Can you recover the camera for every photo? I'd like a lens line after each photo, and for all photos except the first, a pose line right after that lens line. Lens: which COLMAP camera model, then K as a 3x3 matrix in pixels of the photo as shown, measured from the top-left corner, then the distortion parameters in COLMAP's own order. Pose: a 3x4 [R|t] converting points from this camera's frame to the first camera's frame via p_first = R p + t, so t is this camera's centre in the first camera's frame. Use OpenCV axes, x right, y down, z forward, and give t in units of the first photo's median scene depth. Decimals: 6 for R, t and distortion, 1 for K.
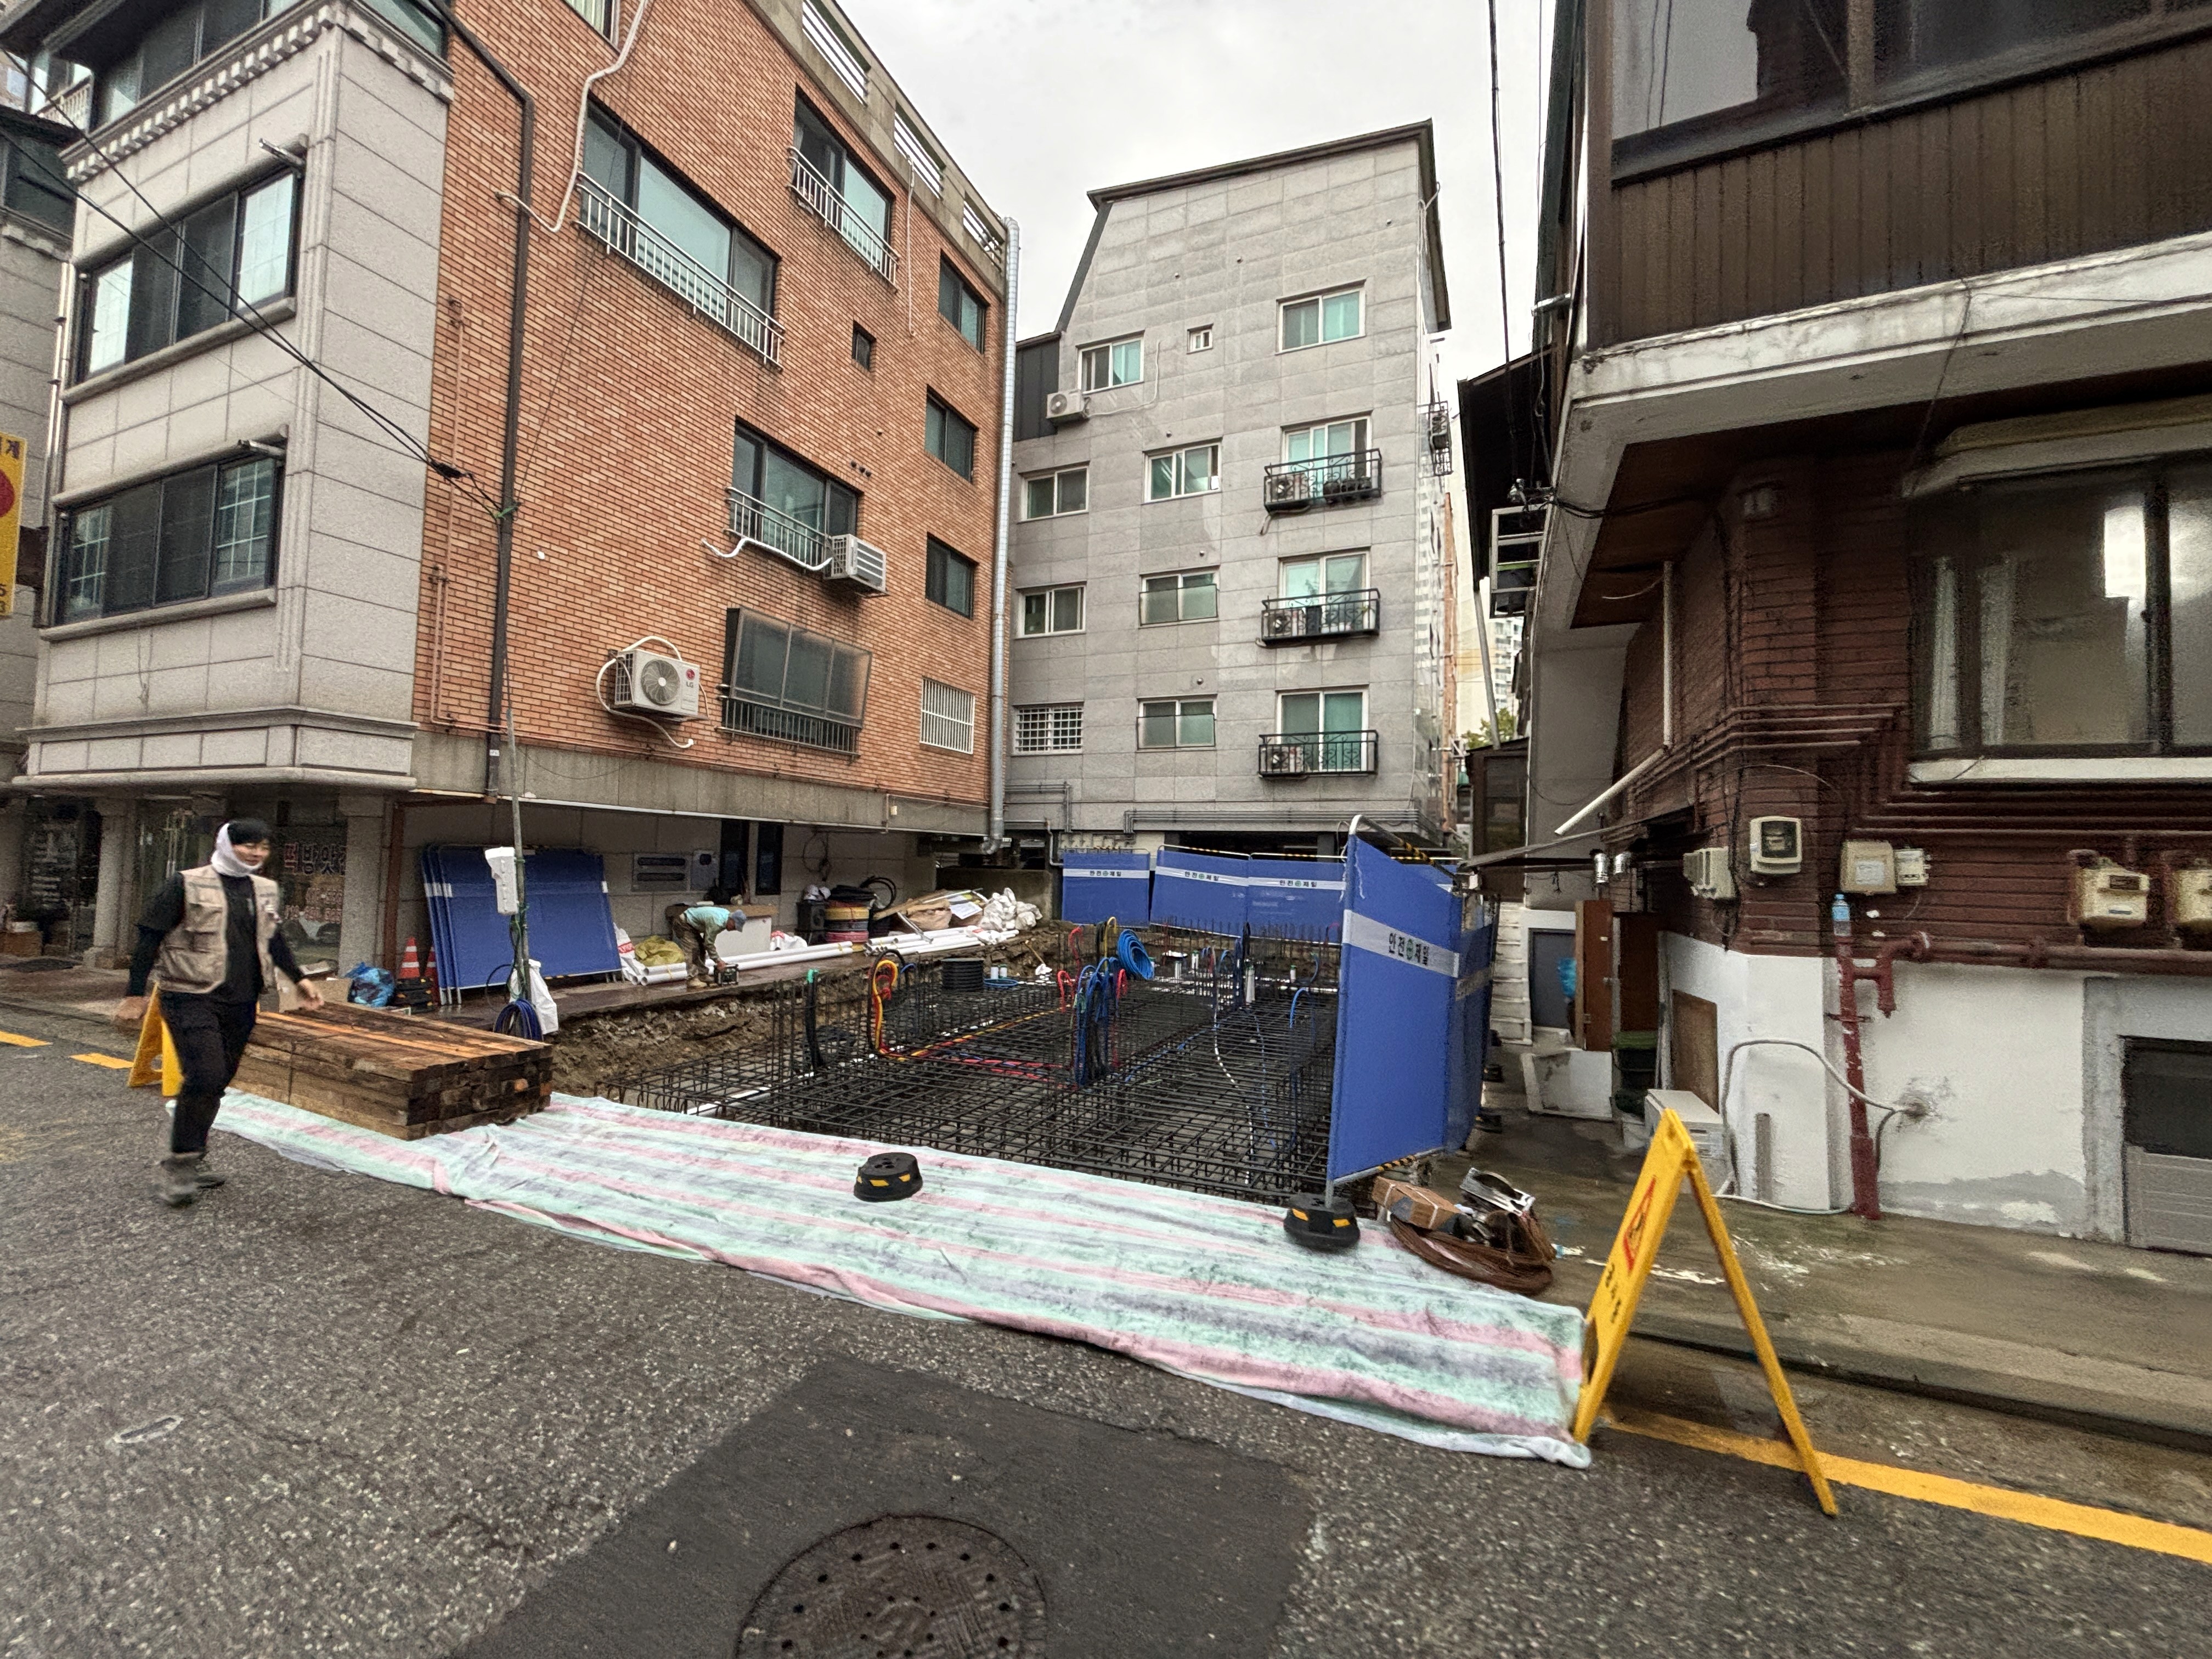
lens RADIAL K [[885.9, 0, 1106.0], [0, 885.9, 829.5], [0, 0, 1]] dist [0.000056, -0.000123]
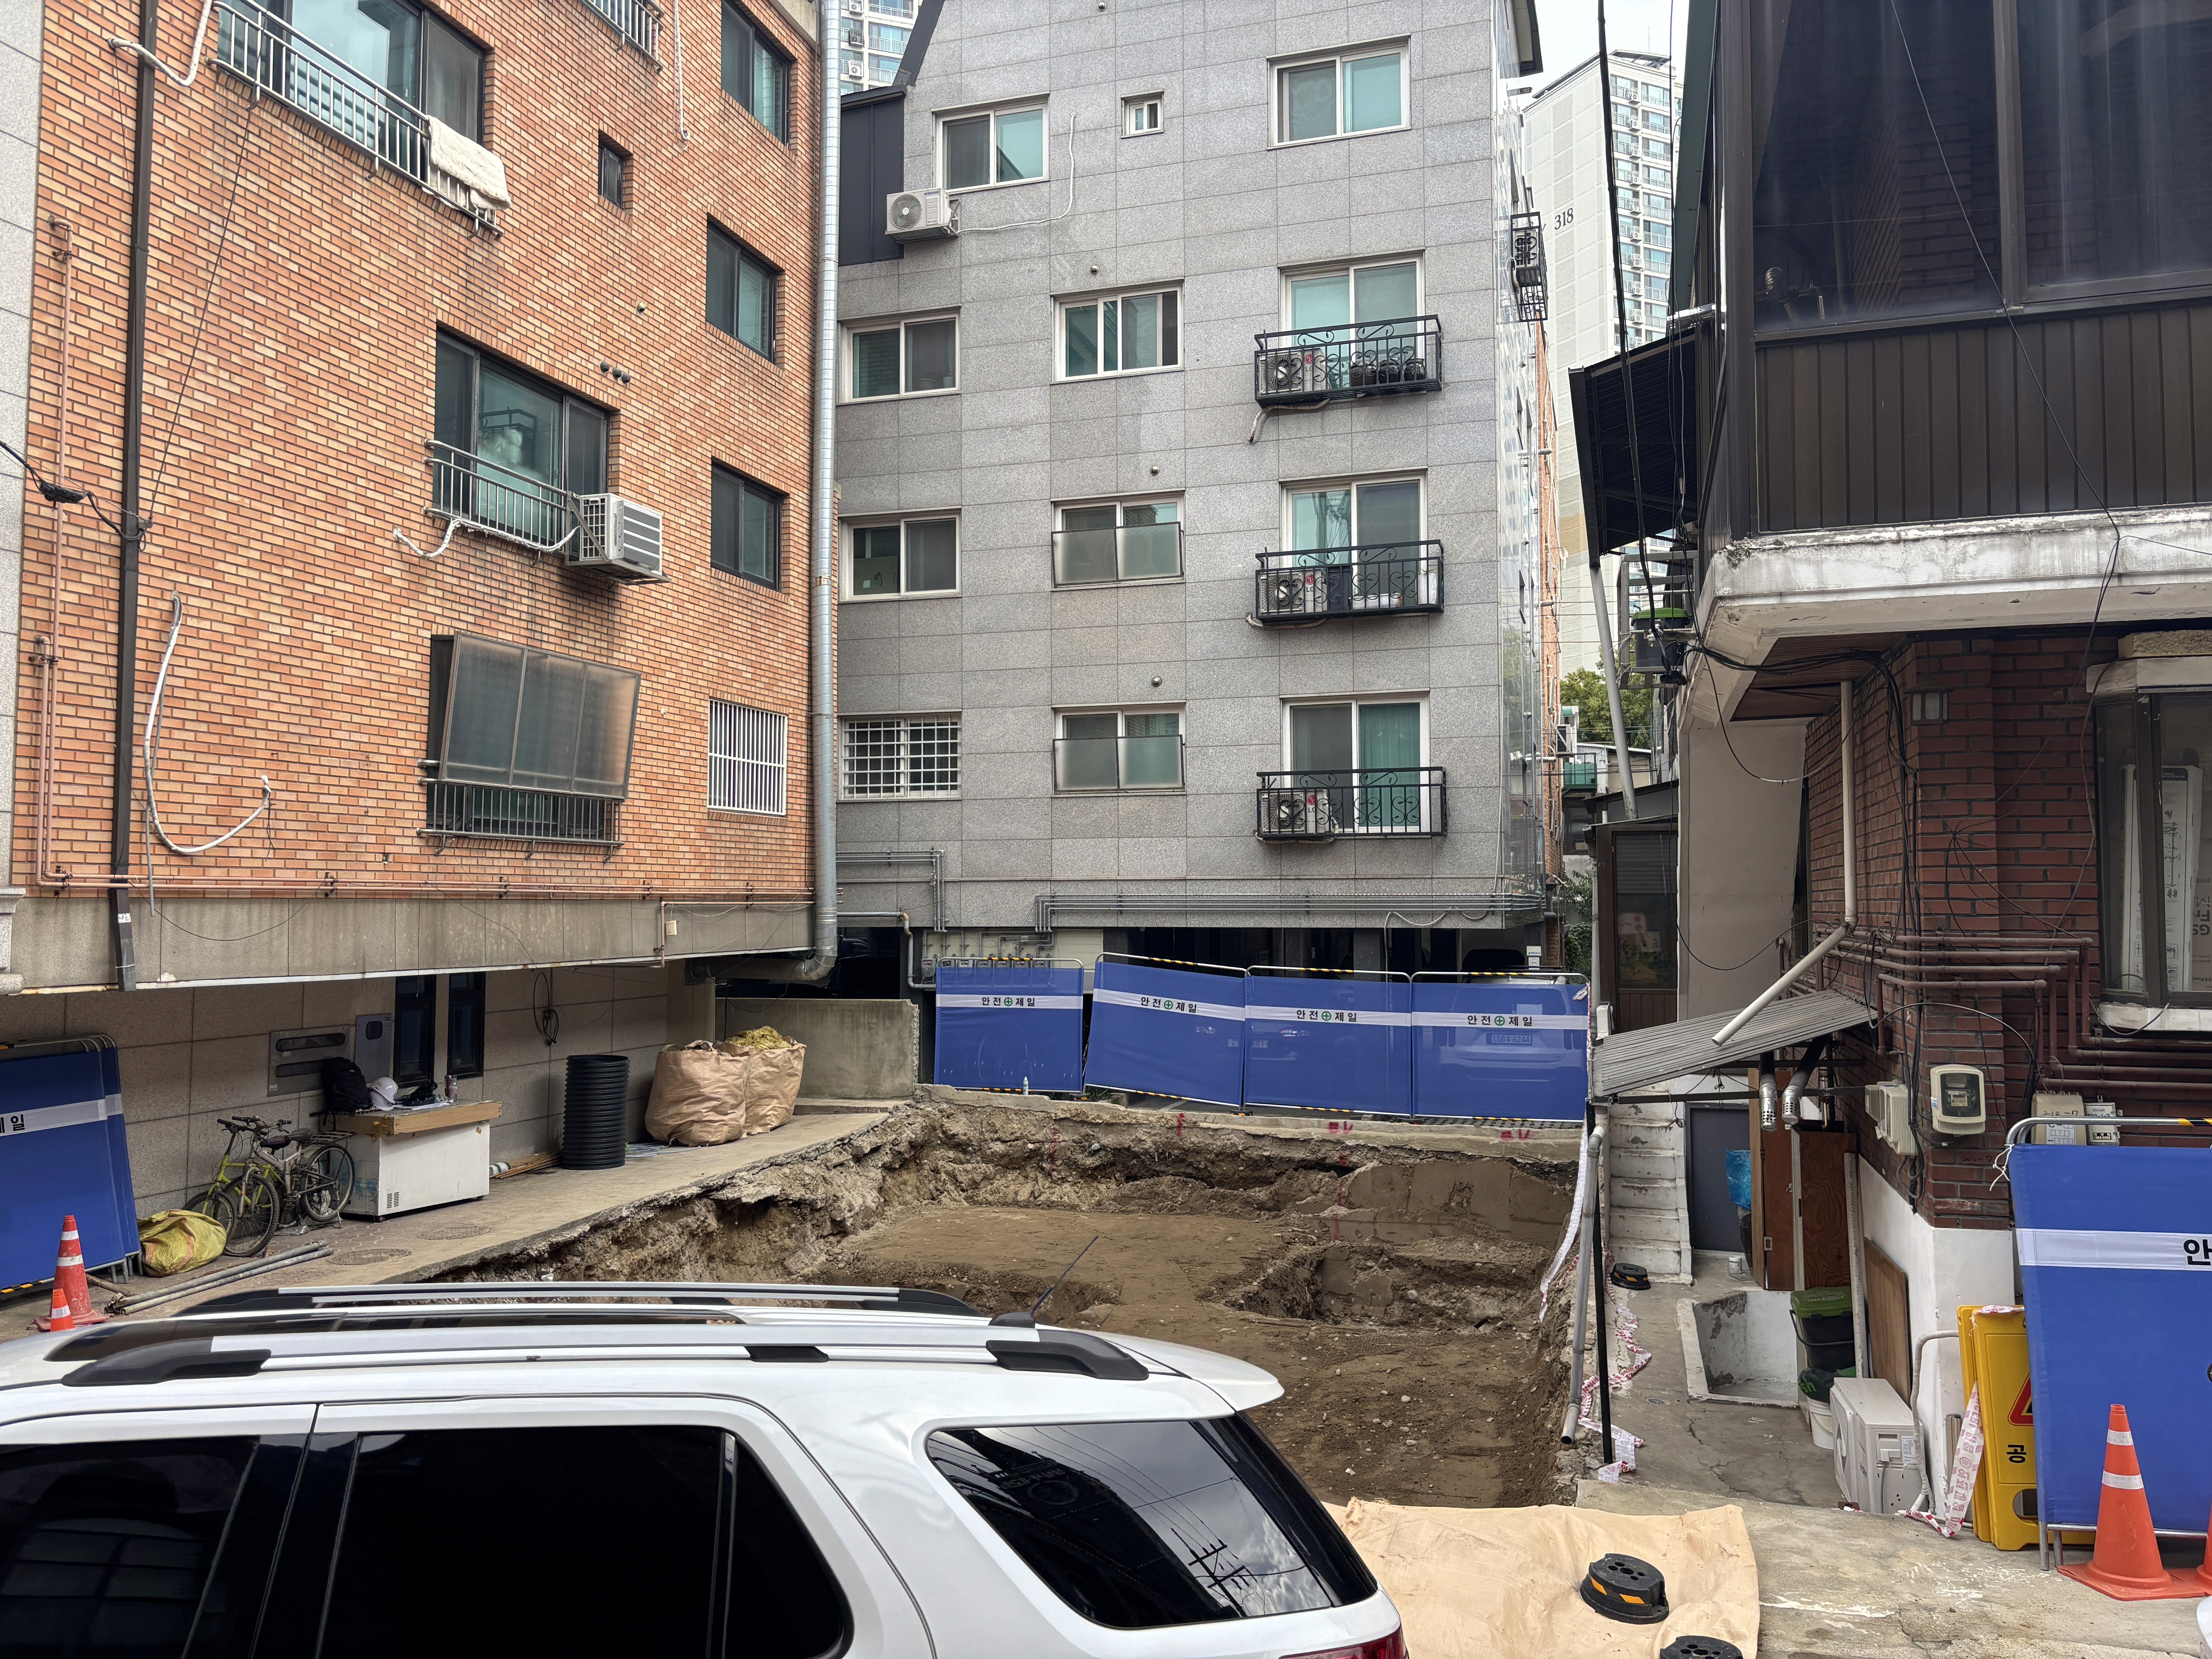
lens RADIAL K [[1656.7, 0, 1094.2], [0, 1656.7, 821.3], [0, 0, 1]] dist [0.040456, -0.047372]
pose [[0.994195, -0.021650, 0.105390, -0.076324], [0.022666, 0.999707, -0.008452, -0.081650], [-0.105176, 0.010792, 0.994395, -0.165767]]
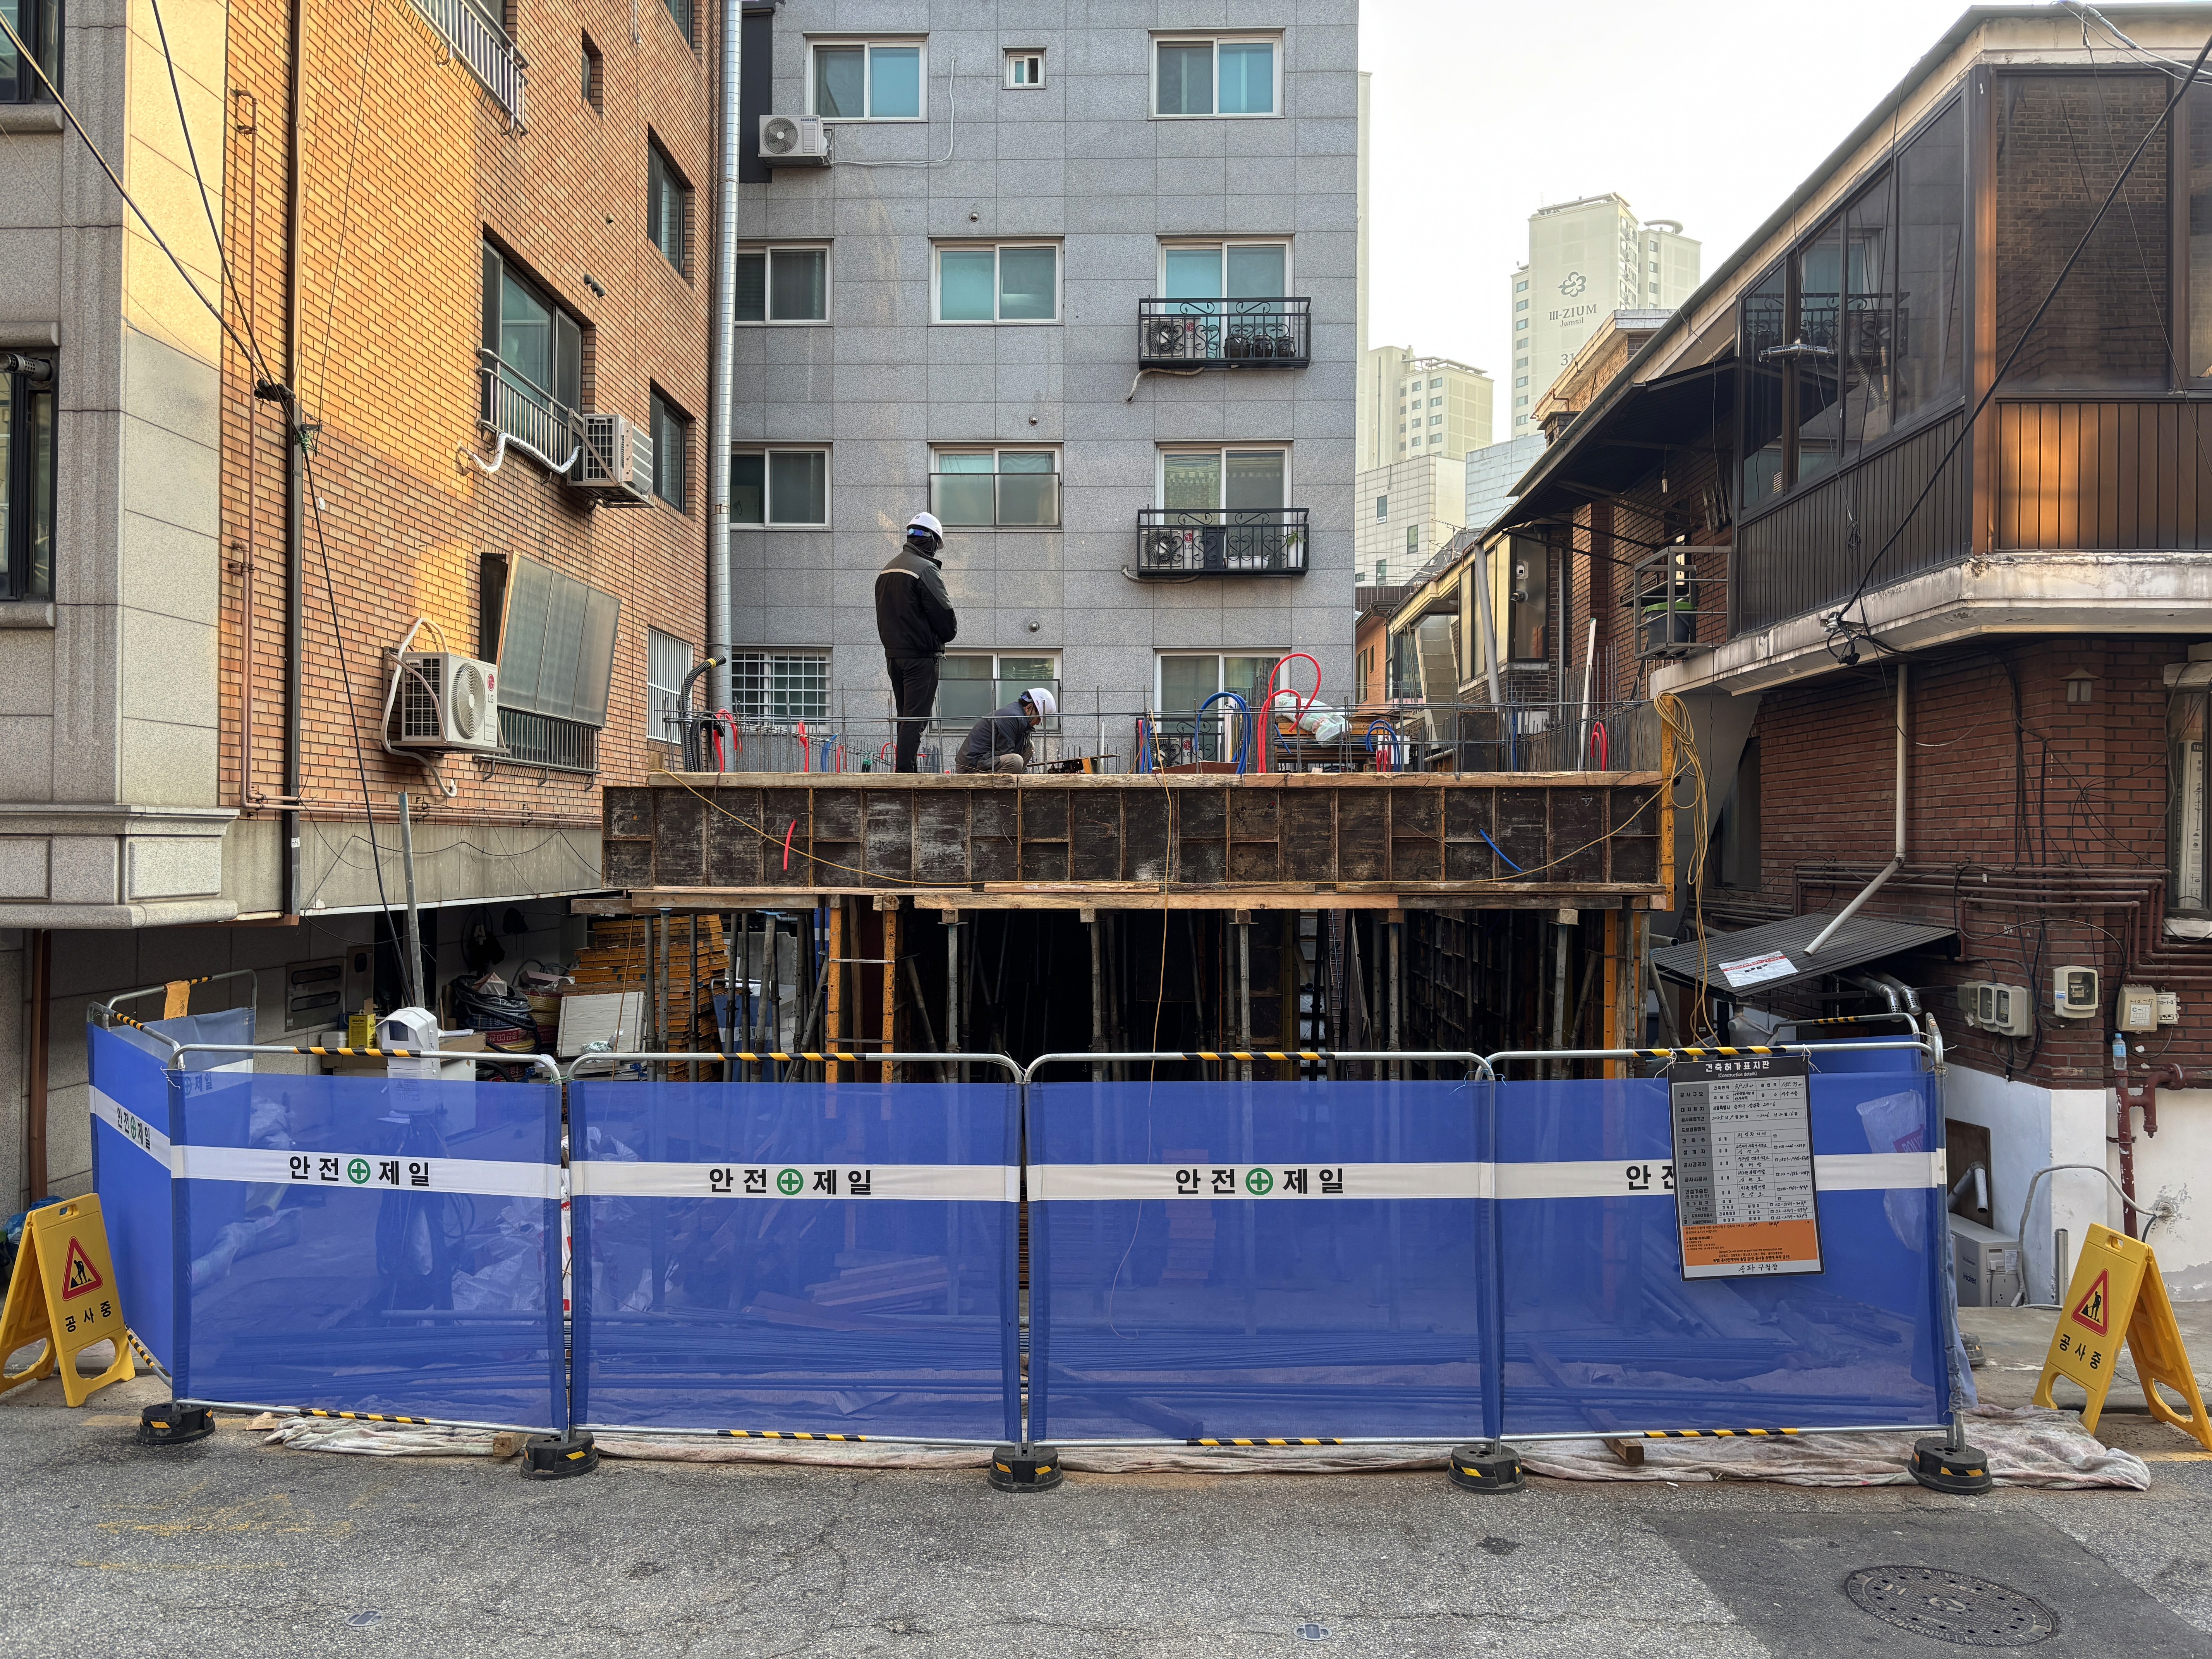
lens RADIAL K [[1648.6, 0, 1092.8], [0, 1648.6, 840.4], [0, 0, 1]] dist [0.047351, -0.062579]
pose [[0.931817, -0.017734, 0.362495, -0.371593], [0.001920, 0.999032, 0.043938, -0.085767], [-0.362923, -0.040246, 0.930950, -0.160454]]
